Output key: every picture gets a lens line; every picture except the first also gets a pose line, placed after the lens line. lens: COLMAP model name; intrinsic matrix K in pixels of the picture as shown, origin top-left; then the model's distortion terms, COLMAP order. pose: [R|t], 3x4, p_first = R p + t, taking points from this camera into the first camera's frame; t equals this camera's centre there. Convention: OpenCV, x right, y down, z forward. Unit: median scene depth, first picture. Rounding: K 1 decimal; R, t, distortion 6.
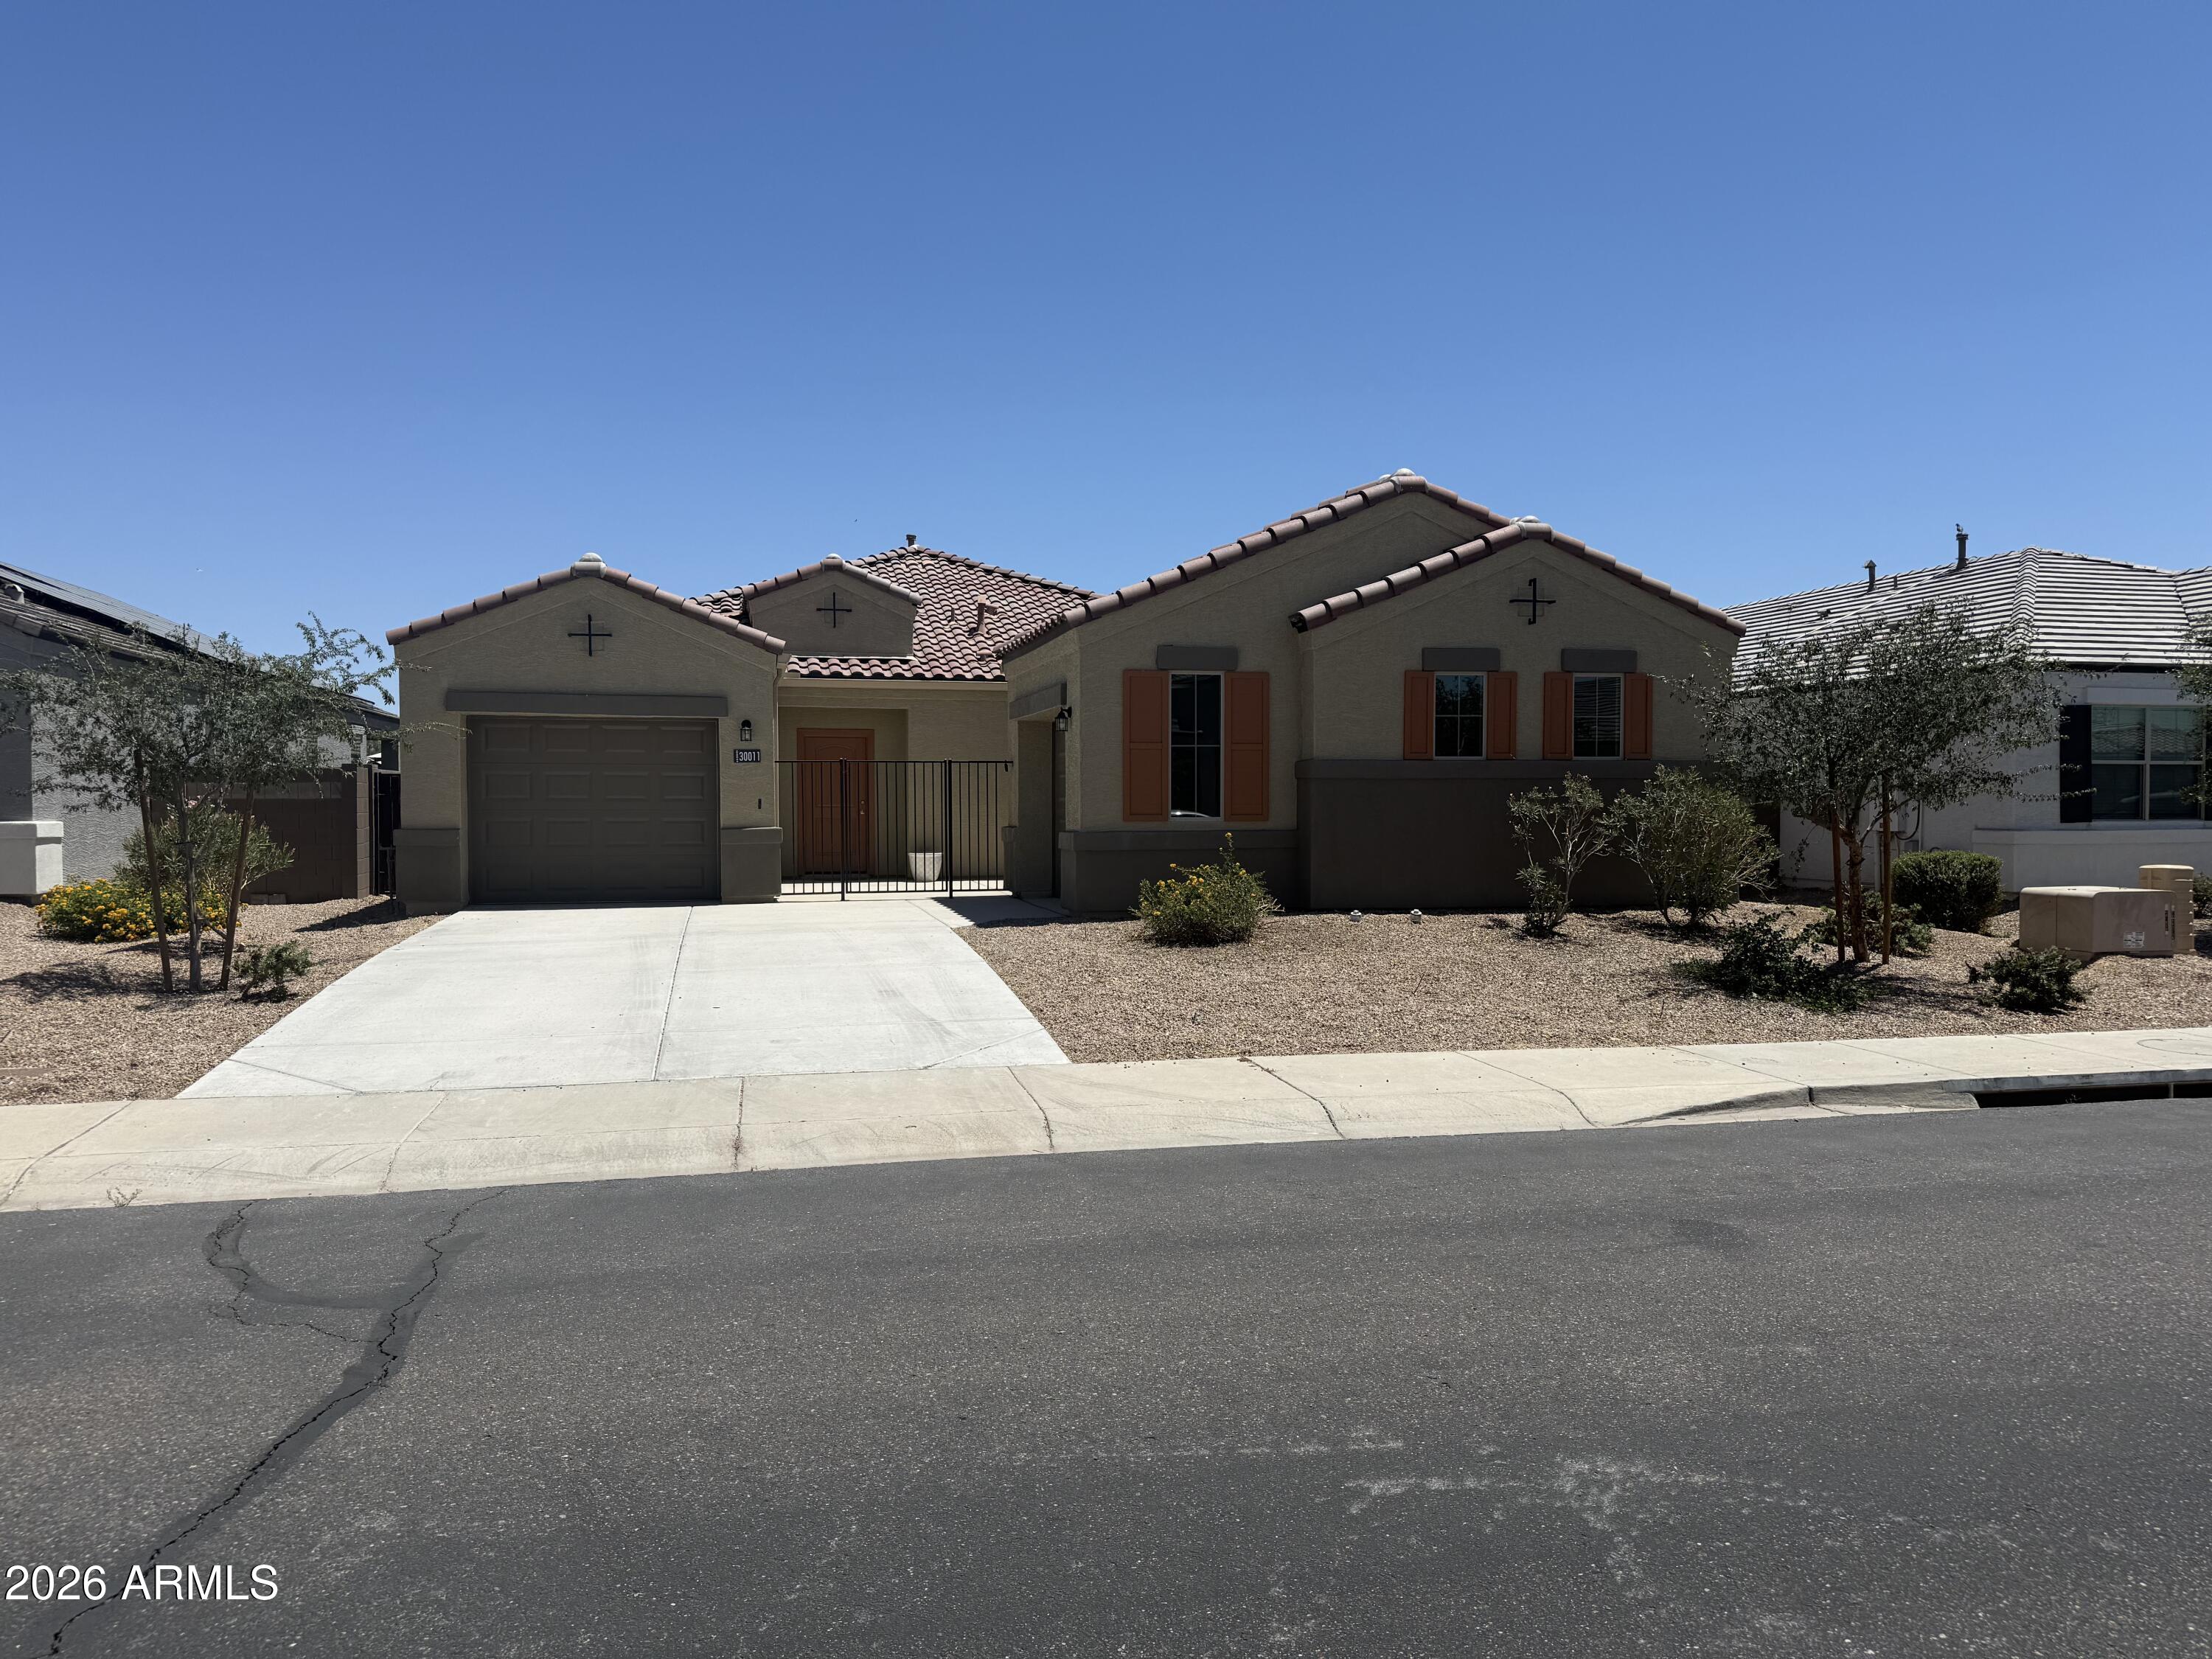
lens RADIAL K [[1551.2, 0, 1111.6], [0, 1551.2, 831.4], [0, 0, 1]] dist [0.027649, -0.003587]
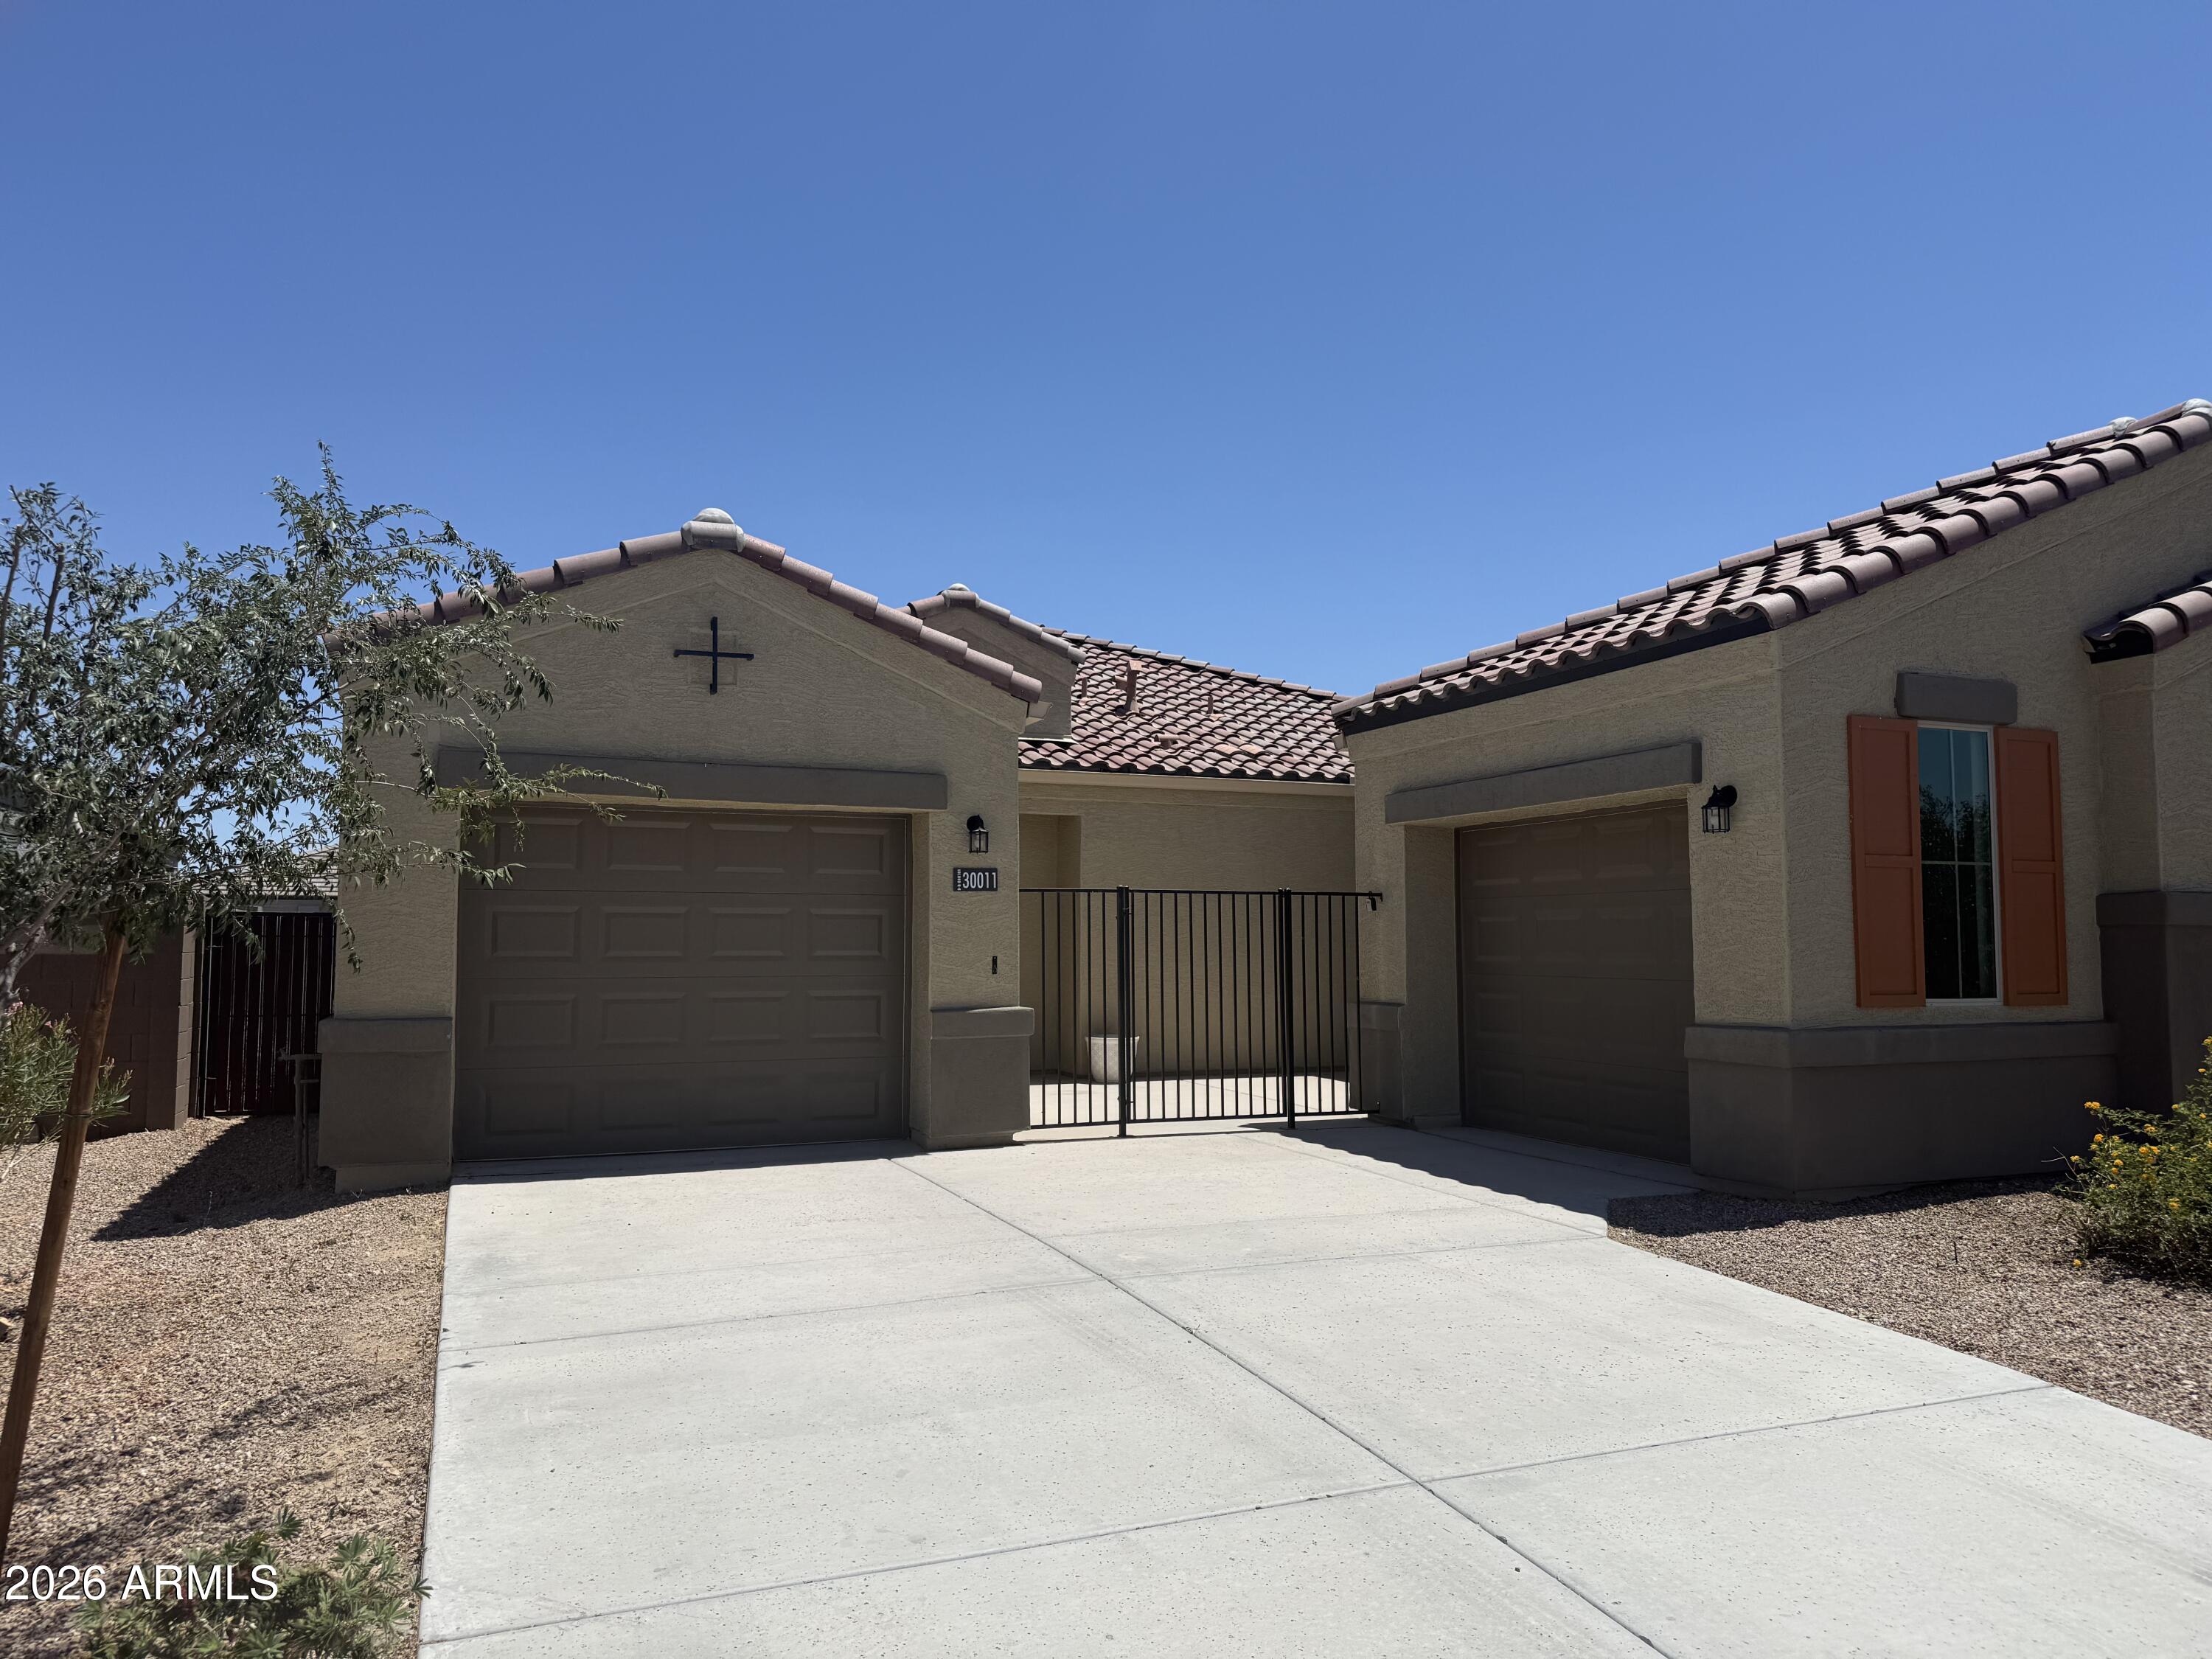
lens RADIAL K [[1551.2, 0, 1100.3], [0, 1551.2, 826.1], [0, 0, 1]] dist [0.027649, -0.003587]
pose [[0.990668, 0.013034, 0.135676, -0.272721], [0.000200, 0.995278, -0.097070, -0.014009], [-0.136300, 0.096191, 0.985987, 0.451177]]
